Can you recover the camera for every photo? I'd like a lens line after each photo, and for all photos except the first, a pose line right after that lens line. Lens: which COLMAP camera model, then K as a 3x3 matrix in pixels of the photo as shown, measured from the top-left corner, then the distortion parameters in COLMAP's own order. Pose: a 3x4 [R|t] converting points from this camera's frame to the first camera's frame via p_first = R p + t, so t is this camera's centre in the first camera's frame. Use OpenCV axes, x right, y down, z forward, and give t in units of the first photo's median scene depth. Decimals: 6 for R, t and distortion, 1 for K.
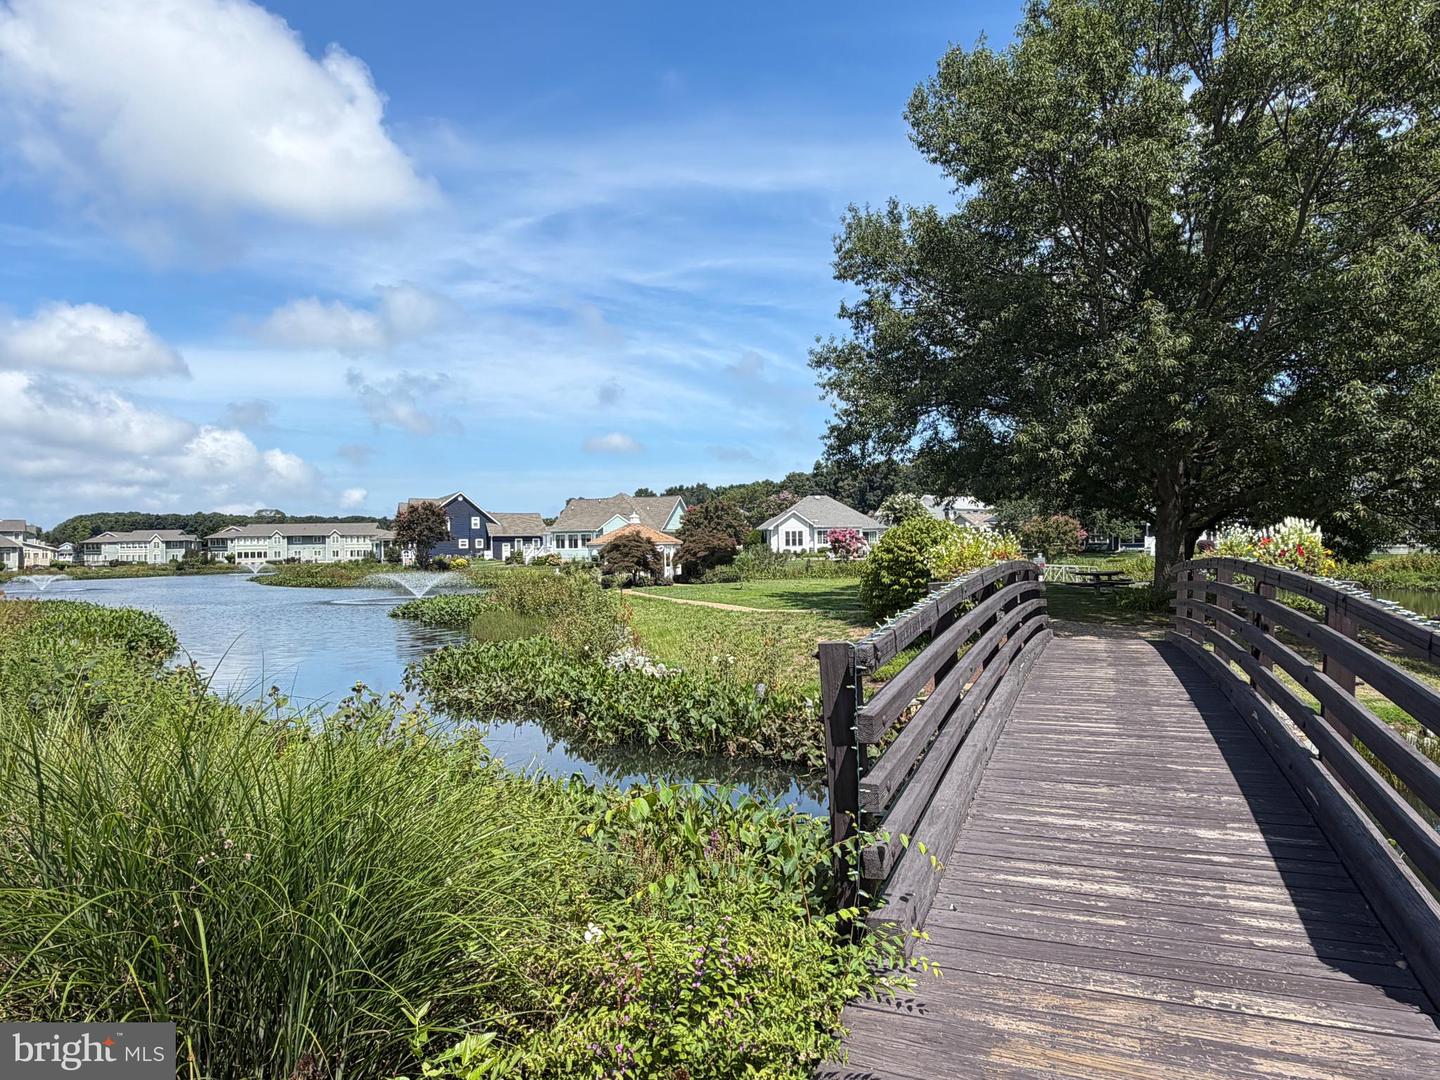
lens RADIAL K [[935.0, 0, 714.7], [0, 935.0, 543.7], [0, 0, 1]] dist [-0.003899, 0.005436]
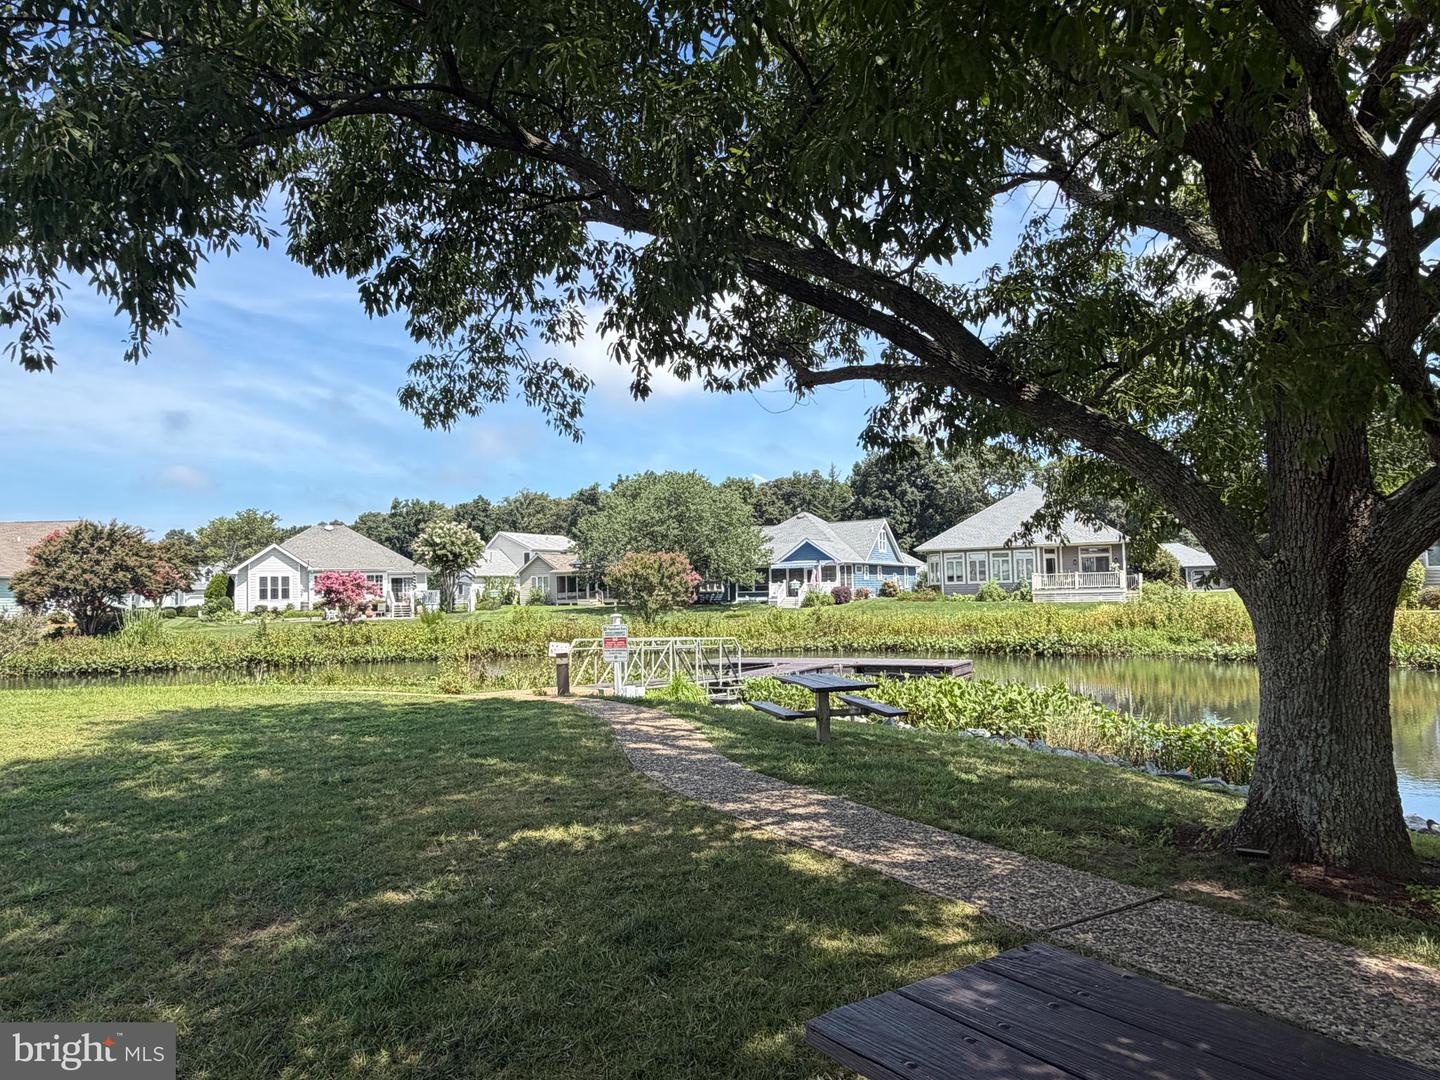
lens RADIAL K [[935.0, 0, 722.1], [0, 935.0, 536.9], [0, 0, 1]] dist [-0.003899, 0.005436]
pose [[0.921602, 0.015635, 0.387821, 0.639521], [0.008965, 0.998064, -0.061539, 0.009012], [-0.388032, 0.060191, 0.919678, 1.544478]]
